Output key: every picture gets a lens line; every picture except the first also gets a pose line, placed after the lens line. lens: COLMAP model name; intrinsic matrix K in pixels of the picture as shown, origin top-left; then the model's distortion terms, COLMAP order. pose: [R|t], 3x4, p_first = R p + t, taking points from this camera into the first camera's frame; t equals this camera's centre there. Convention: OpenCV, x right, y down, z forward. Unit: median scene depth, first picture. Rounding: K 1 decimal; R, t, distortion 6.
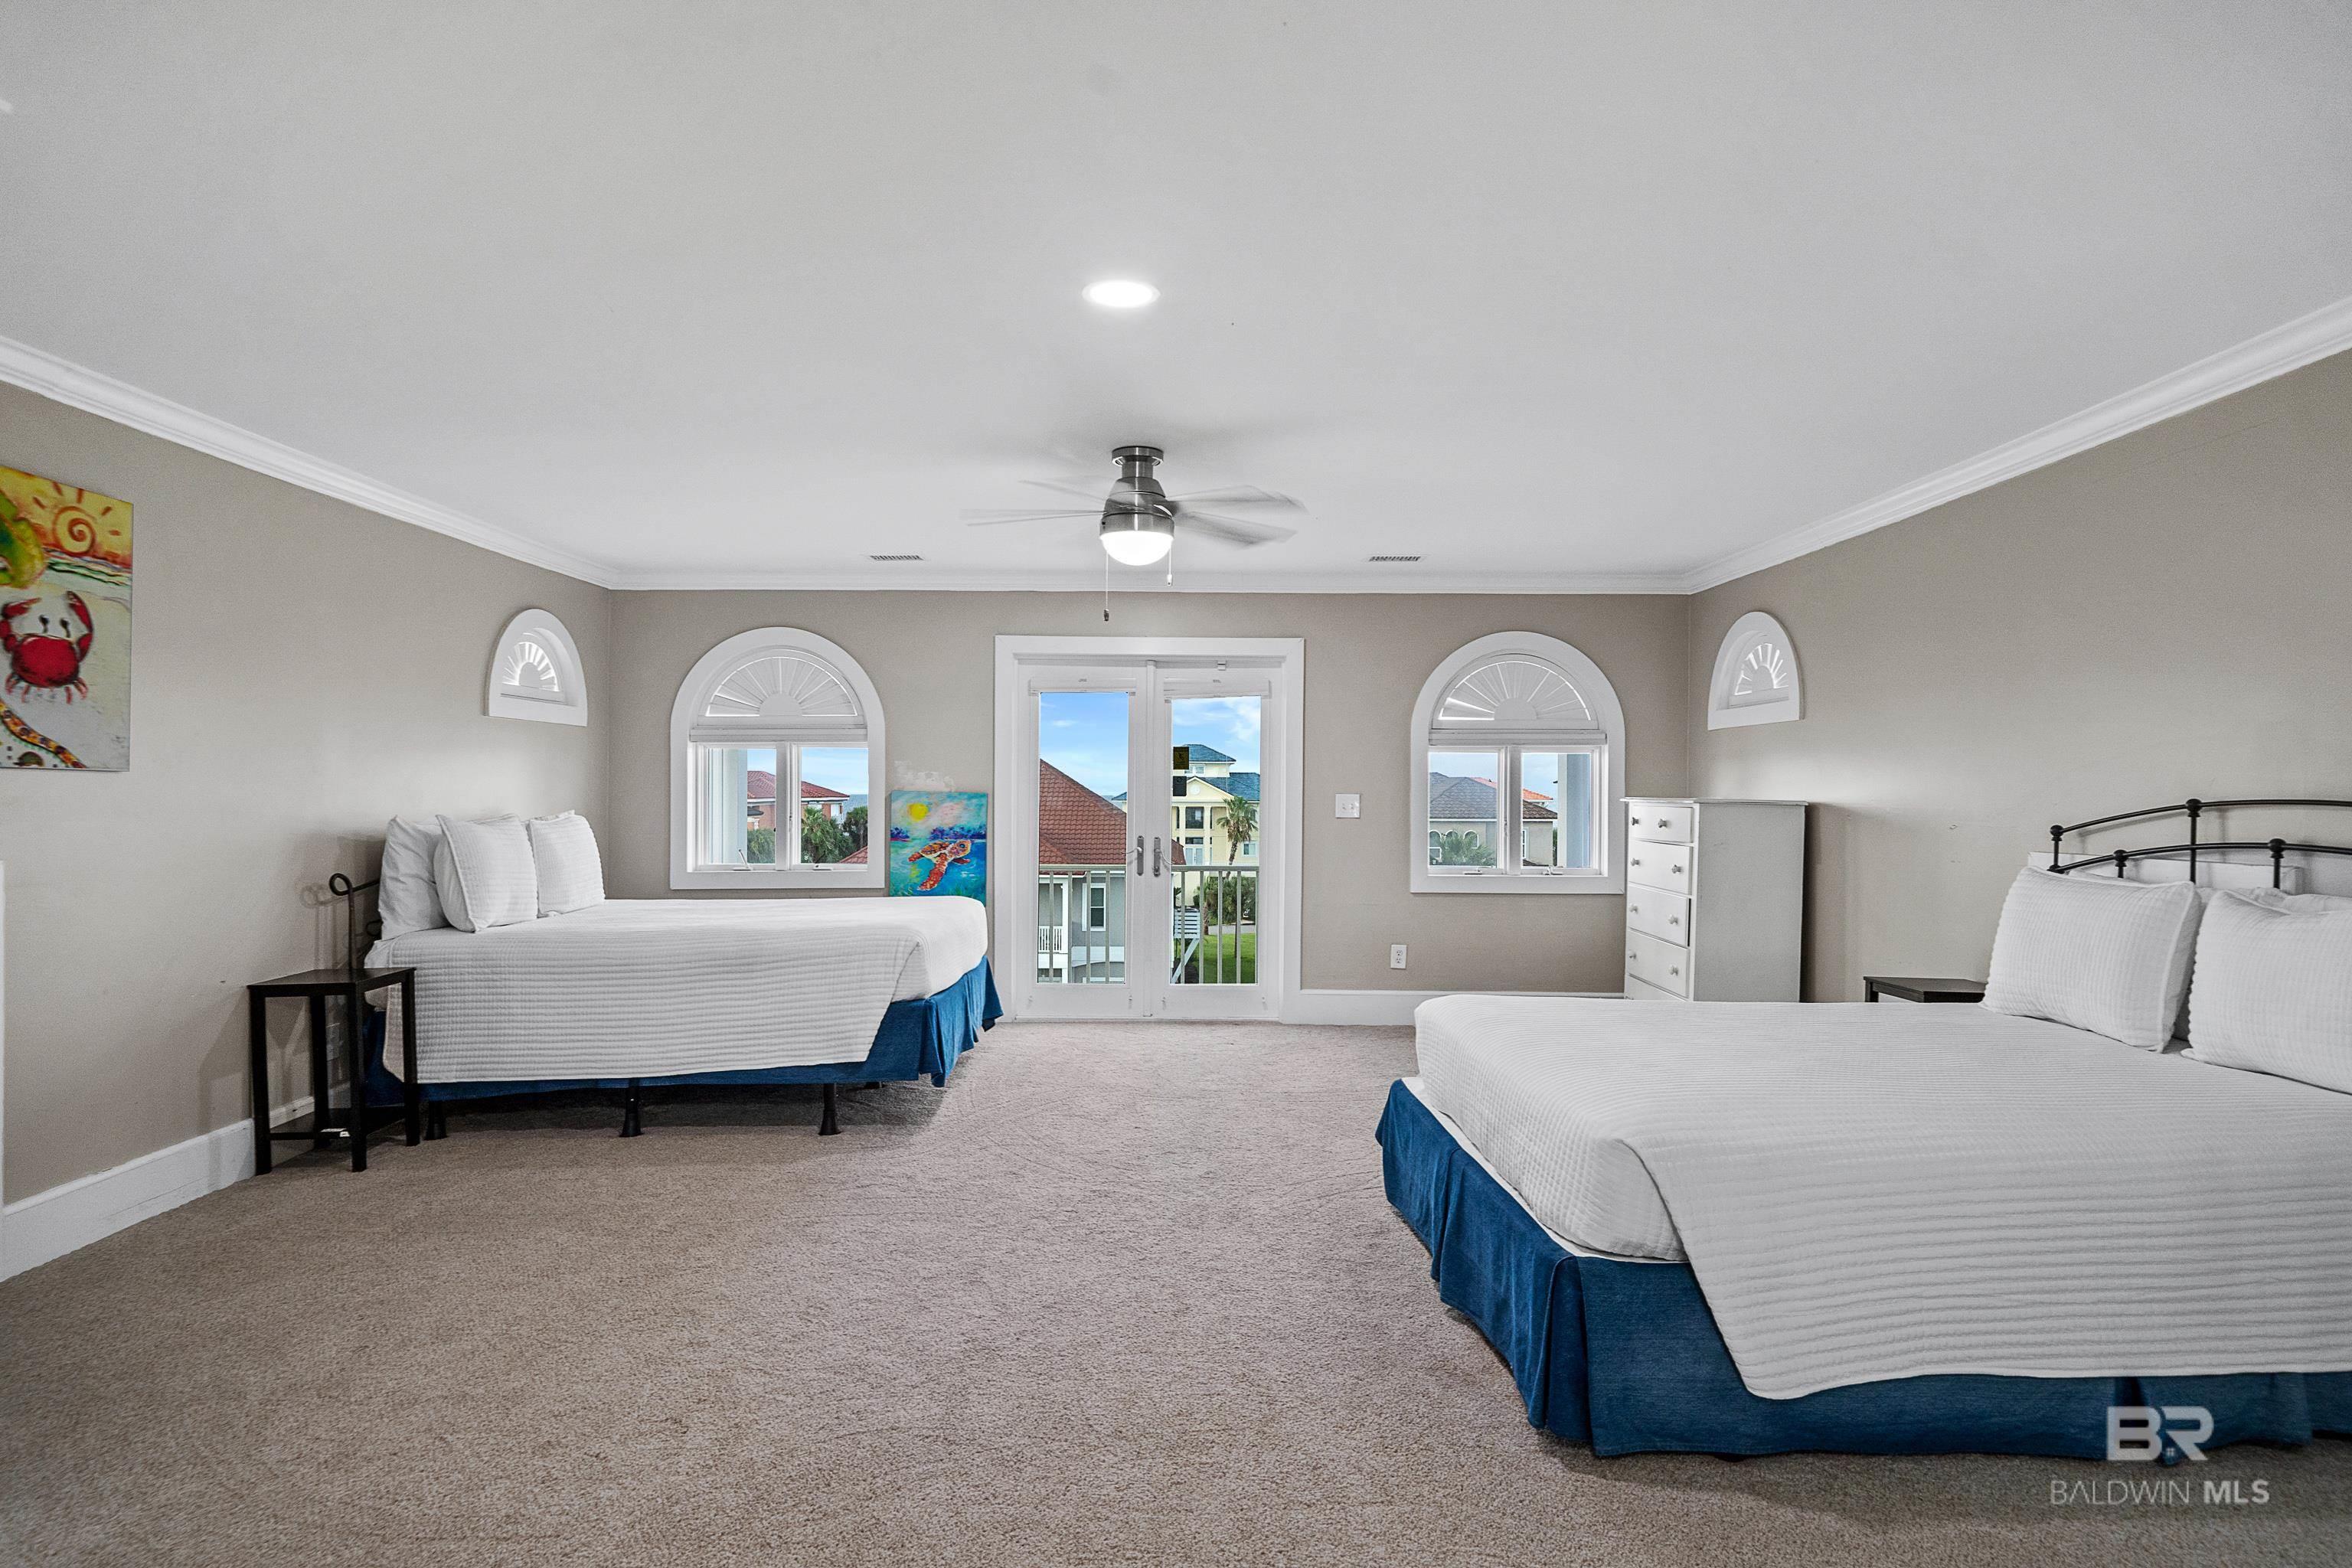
lens RADIAL K [[1266.3, 0, 1171.1], [0, 1266.3, 795.5], [0, 0, 1]] dist [0.000124, 0.003218]
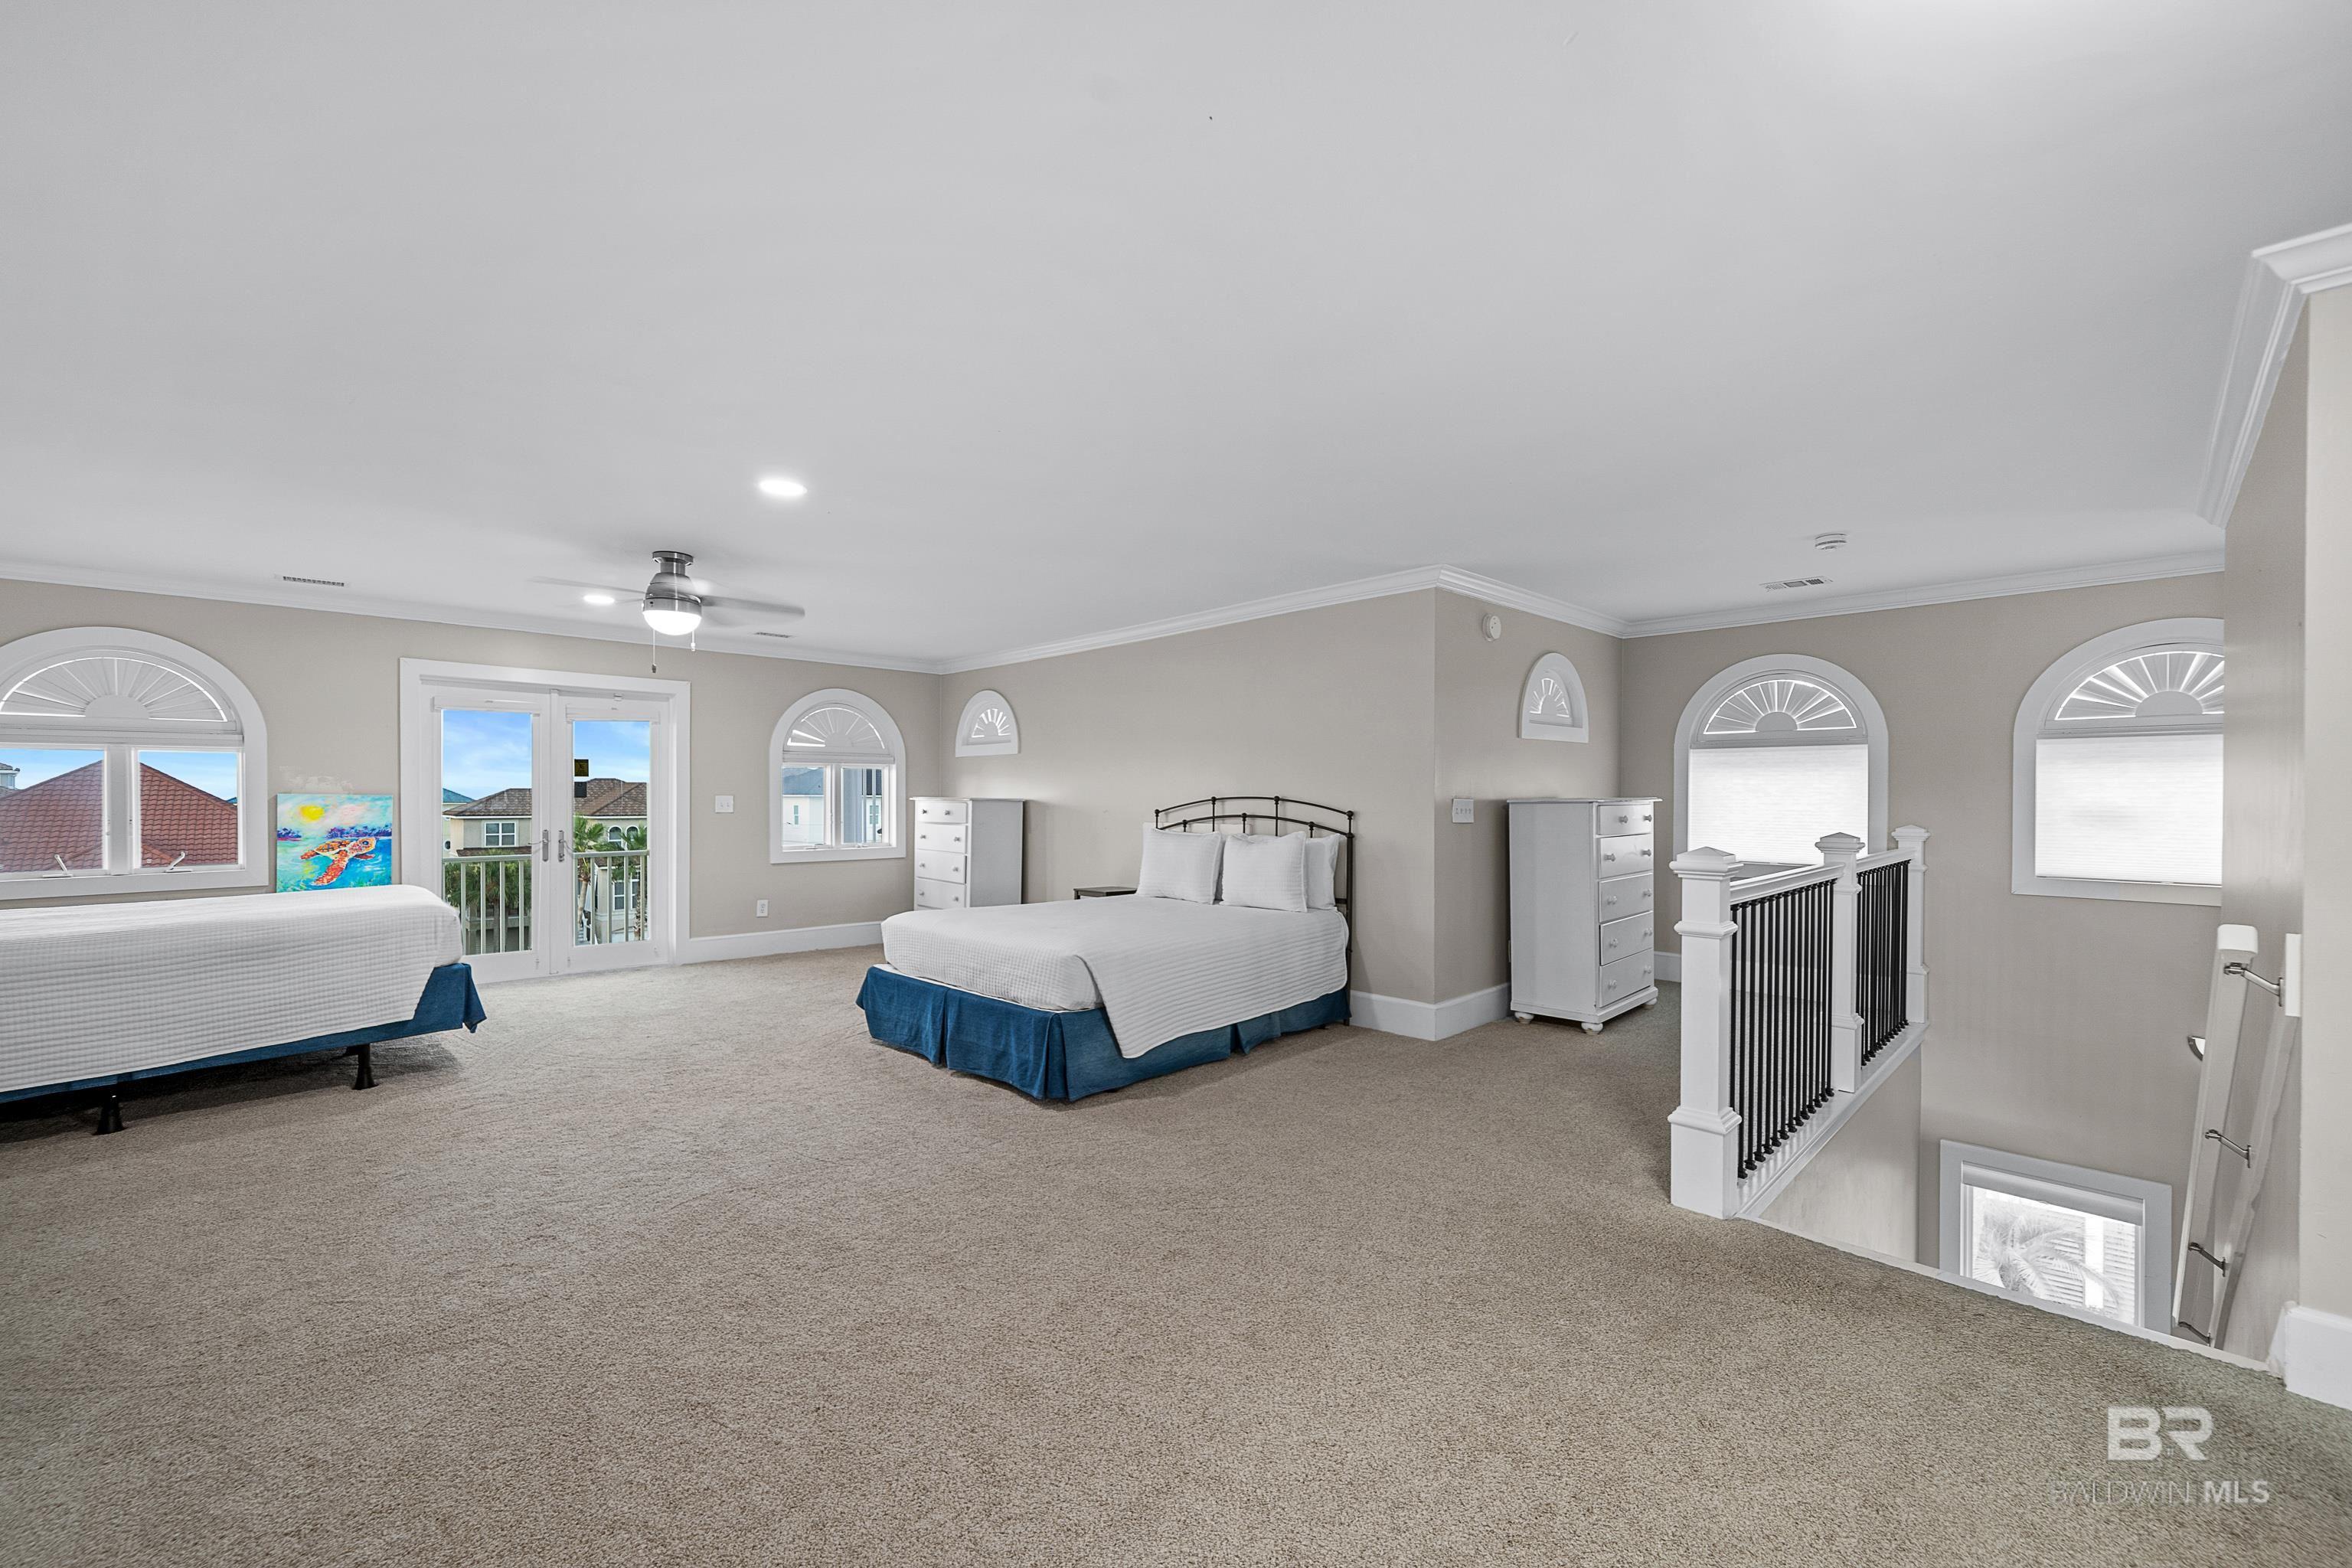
lens RADIAL K [[954.1, 0, 1172.7], [0, 954.1, 798.2], [0, 0, 1]] dist [0.001166, 0.000063]
pose [[0.716026, -0.004506, 0.698059, -0.344317], [0.003341, 0.999990, 0.003028, 0.000200], [-0.698065, 0.000164, 0.716034, -0.146246]]
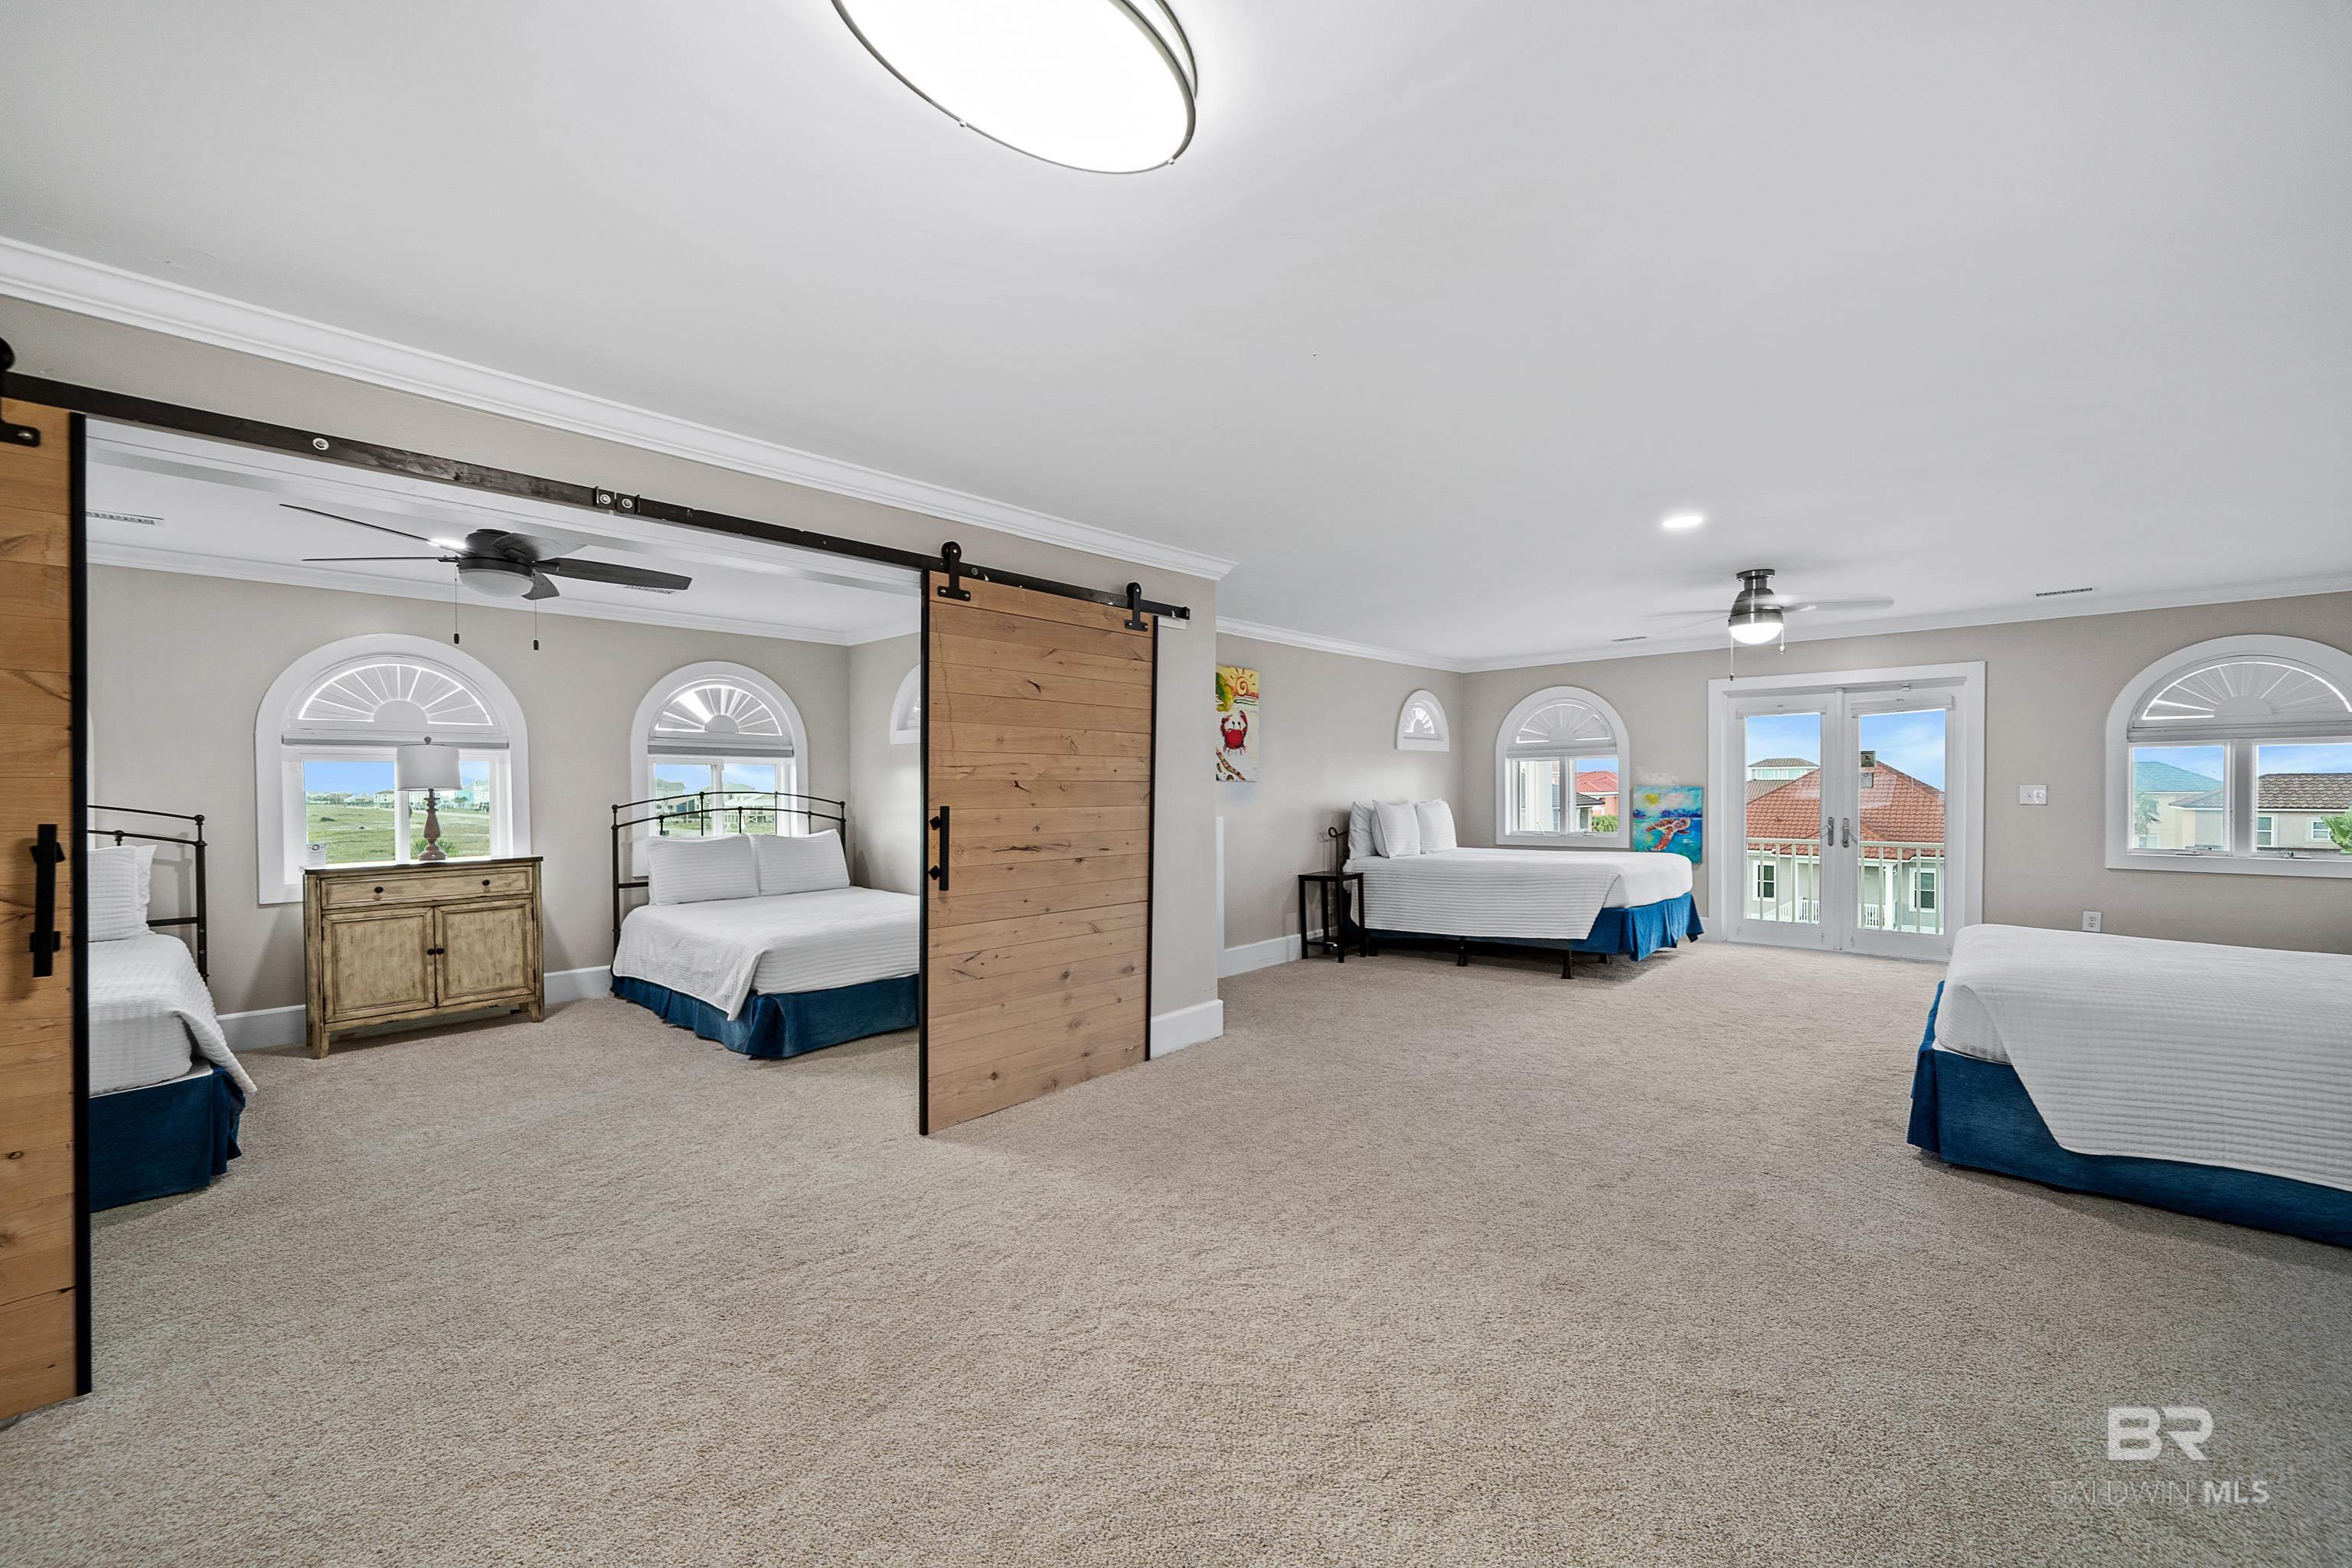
lens RADIAL K [[954.1, 0, 1147.2], [0, 954.1, 791.3], [0, 0, 1]] dist [0.001166, 0.000063]
pose [[0.715673, -0.005273, -0.698415, 0.243490], [0.006305, 0.999980, -0.001089, 0.000720], [0.698407, -0.003624, 0.715692, -0.368893]]
